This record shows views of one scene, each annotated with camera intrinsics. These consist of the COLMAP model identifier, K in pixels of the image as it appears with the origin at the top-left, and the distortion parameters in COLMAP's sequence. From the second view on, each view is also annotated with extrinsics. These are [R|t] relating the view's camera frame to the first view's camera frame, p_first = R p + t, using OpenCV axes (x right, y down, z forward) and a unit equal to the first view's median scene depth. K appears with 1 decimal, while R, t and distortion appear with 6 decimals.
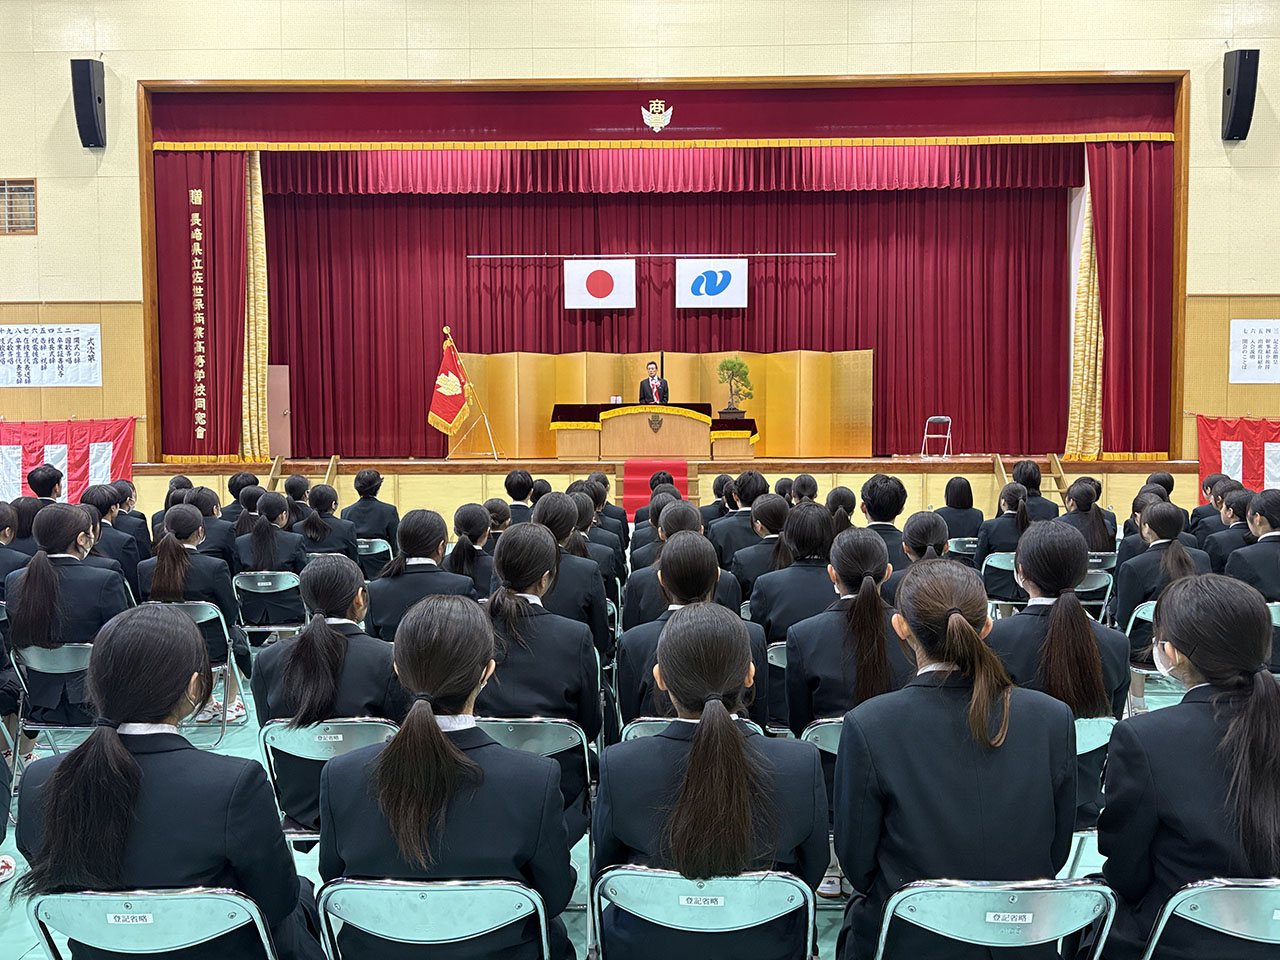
lens RADIAL K [[963.3, 0, 639.3], [0, 963.3, 501.2], [0, 0, 1]] dist [0.006309, -0.006153]
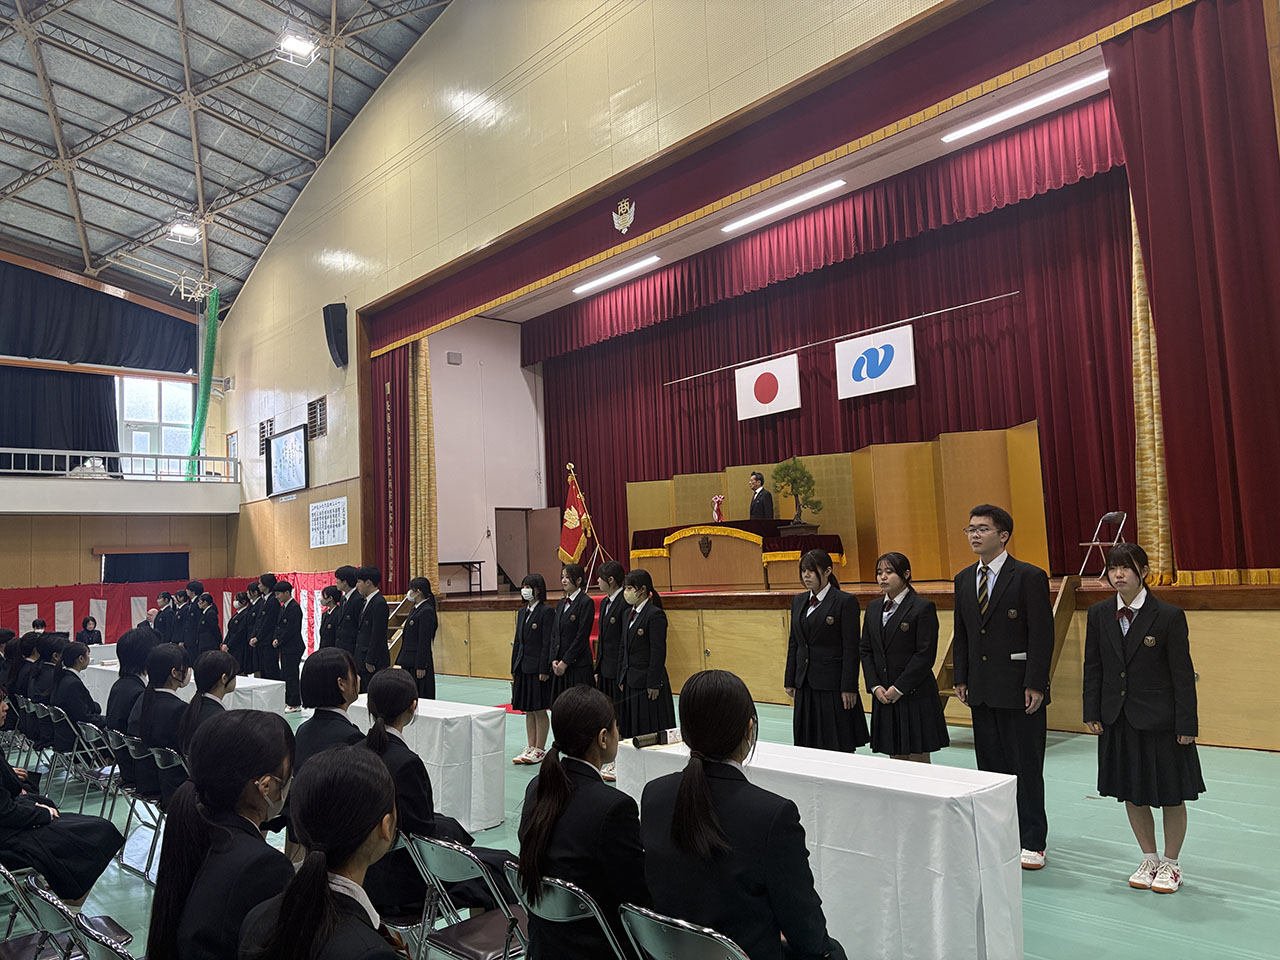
lens RADIAL K [[963.3, 0, 639.3], [0, 963.3, 501.2], [0, 0, 1]] dist [0.006309, -0.006153]
pose [[0.685747, -0.088417, -0.722449, 0.517209], [0.006419, 0.993290, -0.115471, -0.018763], [0.727811, 0.074547, 0.681714, 0.313781]]
